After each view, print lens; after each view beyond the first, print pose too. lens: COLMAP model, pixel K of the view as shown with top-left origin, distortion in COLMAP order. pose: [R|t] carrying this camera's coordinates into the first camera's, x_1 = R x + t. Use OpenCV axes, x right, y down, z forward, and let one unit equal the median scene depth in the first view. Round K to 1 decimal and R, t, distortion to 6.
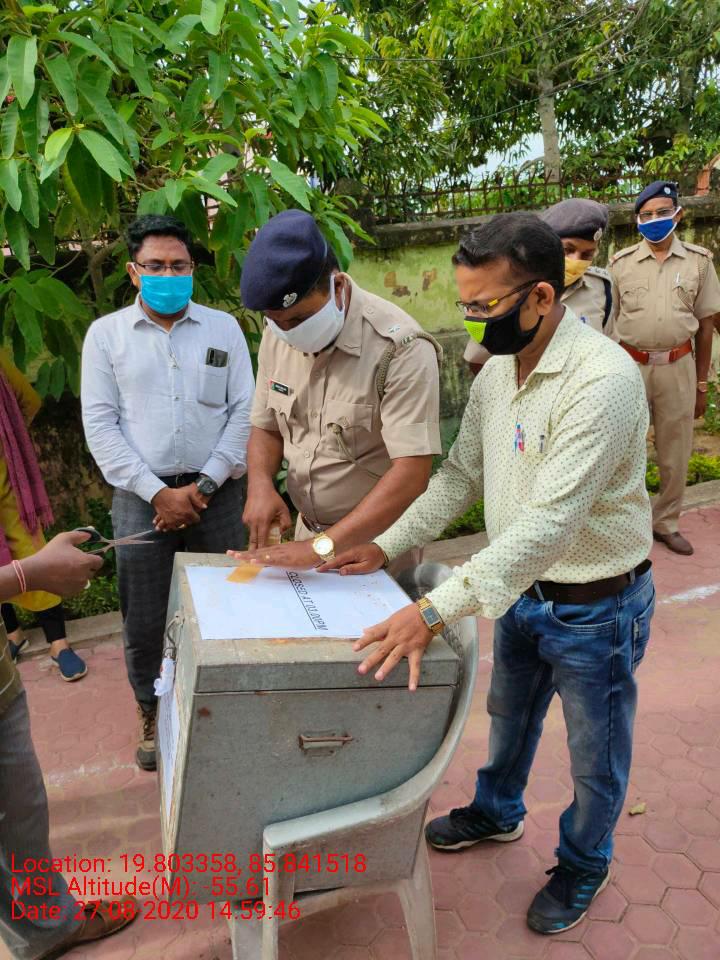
lens RADIAL K [[748.2, 0, 360.0], [0, 748.2, 480.0], [0, 0, 1]] dist [0.046292, -0.045154]
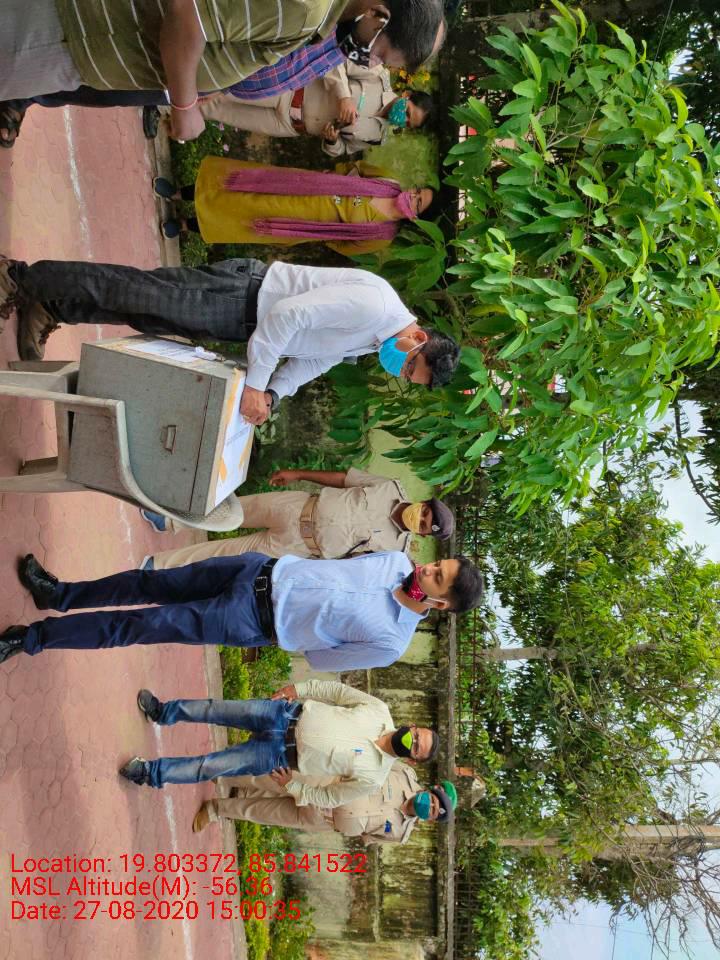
lens RADIAL K [[734.6, 0, 360.0], [0, 734.6, 480.0], [0, 0, 1]] dist [0.028299, -0.008656]
pose [[-0.101126, 0.994826, -0.009764, 0.004599], [-0.979612, -0.101282, -0.173497, 0.035243], [-0.173588, -0.007980, 0.984786, -0.165156]]
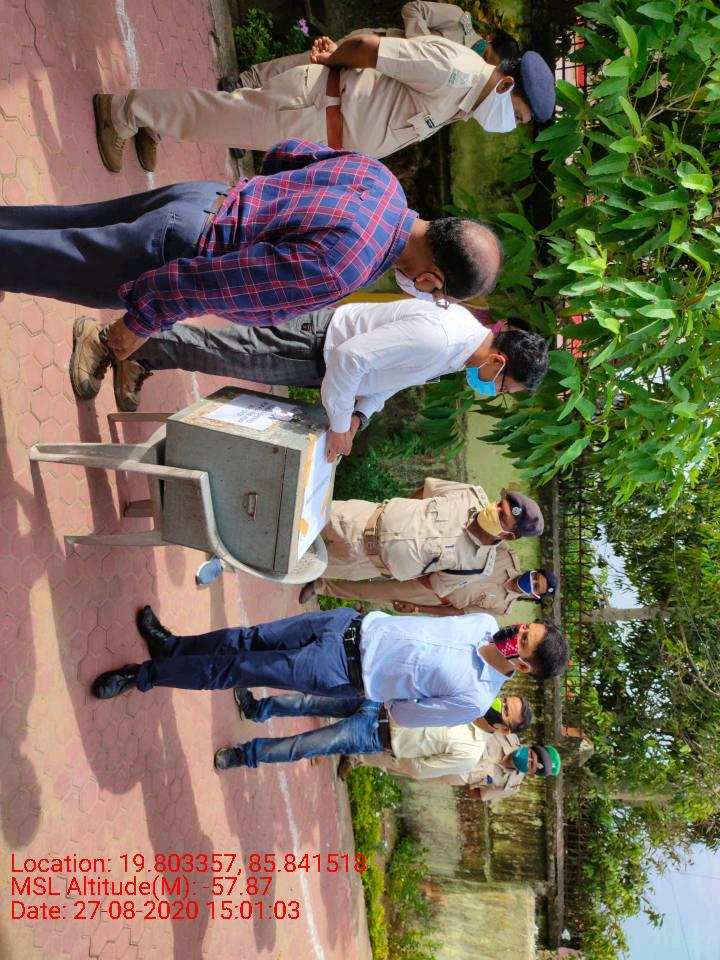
lens RADIAL K [[734.6, 0, 360.0], [0, 734.6, 480.0], [0, 0, 1]] dist [0.028299, -0.008656]
pose [[-0.064611, 0.992620, 0.102622, -0.064993], [-0.997599, -0.061678, -0.031509, 0.022958], [-0.024947, -0.104411, 0.994221, -0.168251]]
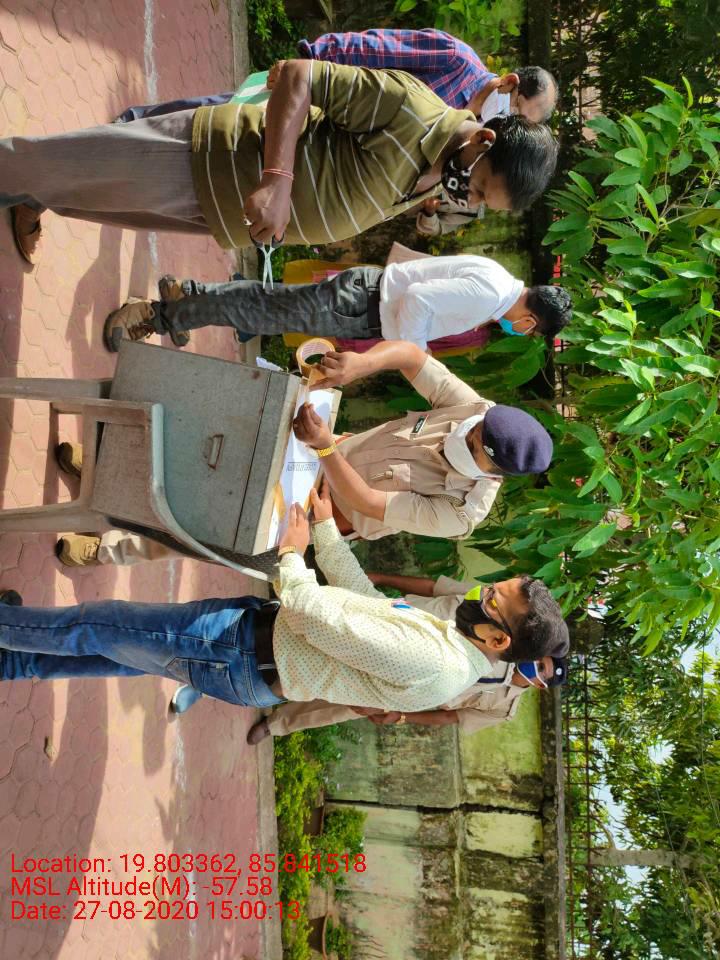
lens RADIAL K [[739.4, 0, 358.8], [0, 739.4, 482.5], [0, 0, 1]] dist [0.046954, -0.047699]
pose [[-0.135000, 0.962213, -0.236477, 0.061800], [-0.988702, -0.146505, -0.031690, 0.018542], [-0.065138, 0.229528, 0.971120, -0.071474]]
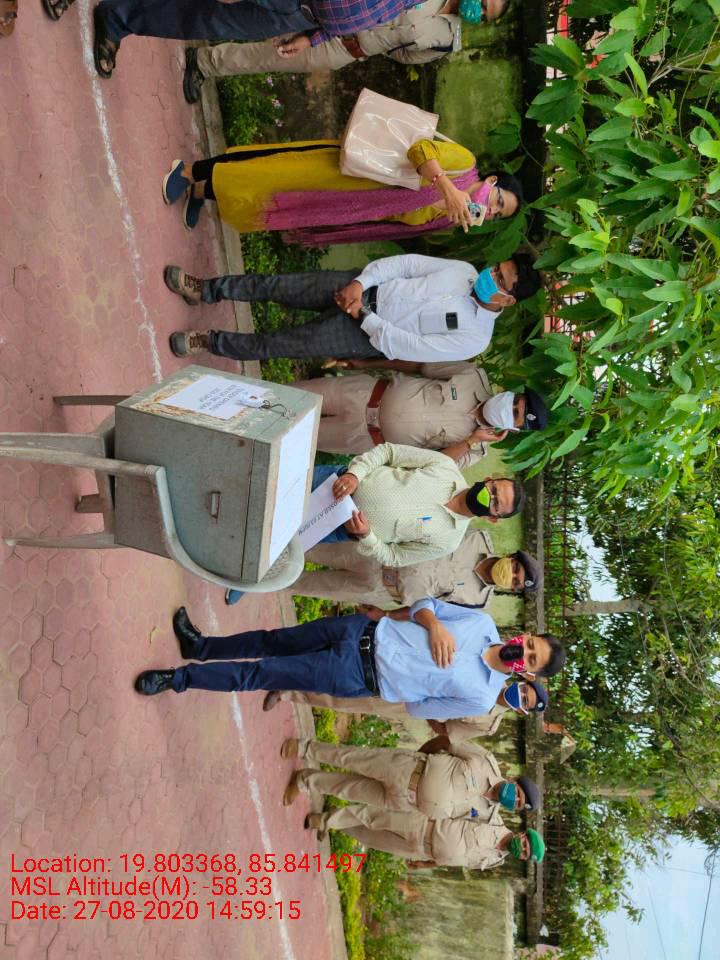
lens RADIAL K [[735.1, 0, 361.3], [0, 735.1, 482.0], [0, 0, 1]] dist [0.043118, -0.023644]
pose [[-0.071619, 0.990168, 0.120155, -0.064338], [-0.995708, -0.063894, -0.066963, 0.023405], [-0.058628, -0.124435, 0.990494, -0.122893]]
